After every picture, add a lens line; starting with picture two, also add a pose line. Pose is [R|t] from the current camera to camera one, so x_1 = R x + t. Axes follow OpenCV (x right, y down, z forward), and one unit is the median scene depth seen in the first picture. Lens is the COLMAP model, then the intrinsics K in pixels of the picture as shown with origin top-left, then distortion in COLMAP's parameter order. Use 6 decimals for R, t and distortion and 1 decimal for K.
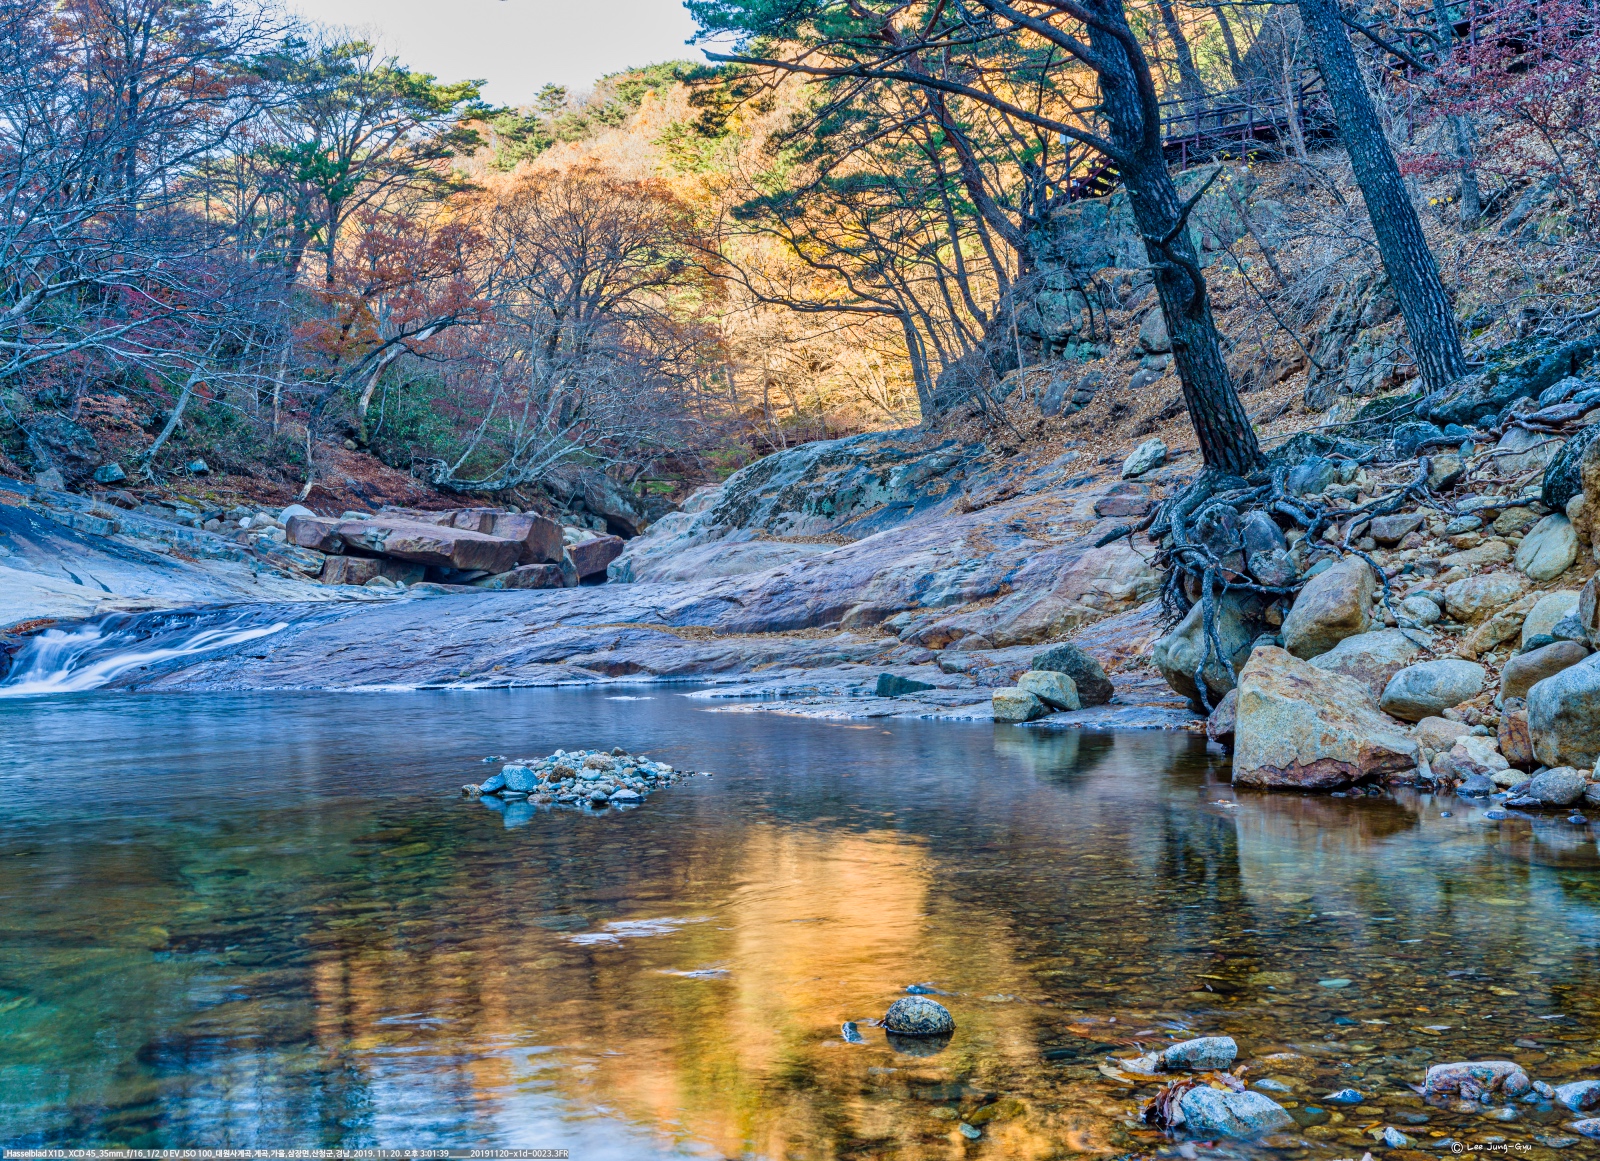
lens RADIAL K [[1638.9, 0, 793.9], [0, 1638.9, 583.1], [0, 0, 1]] dist [-0.008653, 0.000000]
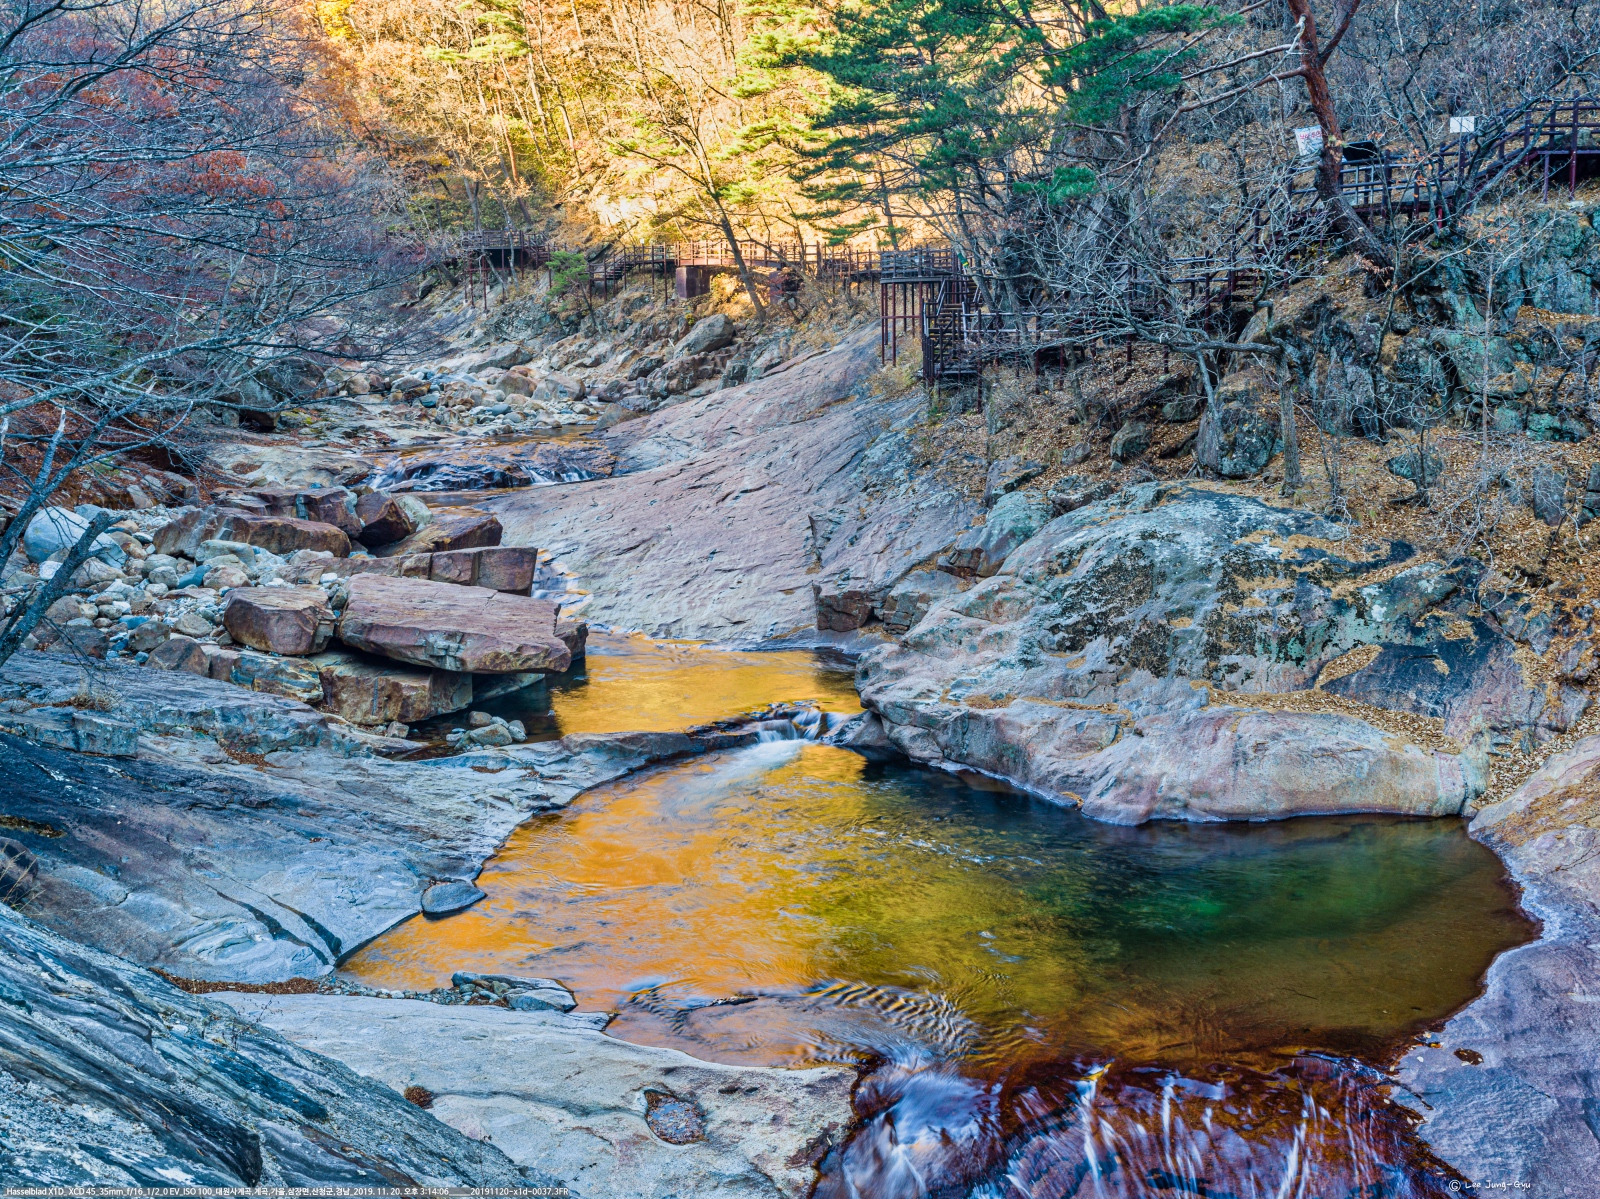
lens RADIAL K [[1589.3, 0, 805.8], [0, 1589.3, 593.2], [0, 0, 1]] dist [-0.009381, 0.000000]
pose [[0.902752, -0.065353, 0.425167, -0.392133], [-0.004588, 0.986873, 0.161435, -0.152043], [-0.430136, -0.147687, 0.890602, 0.382700]]
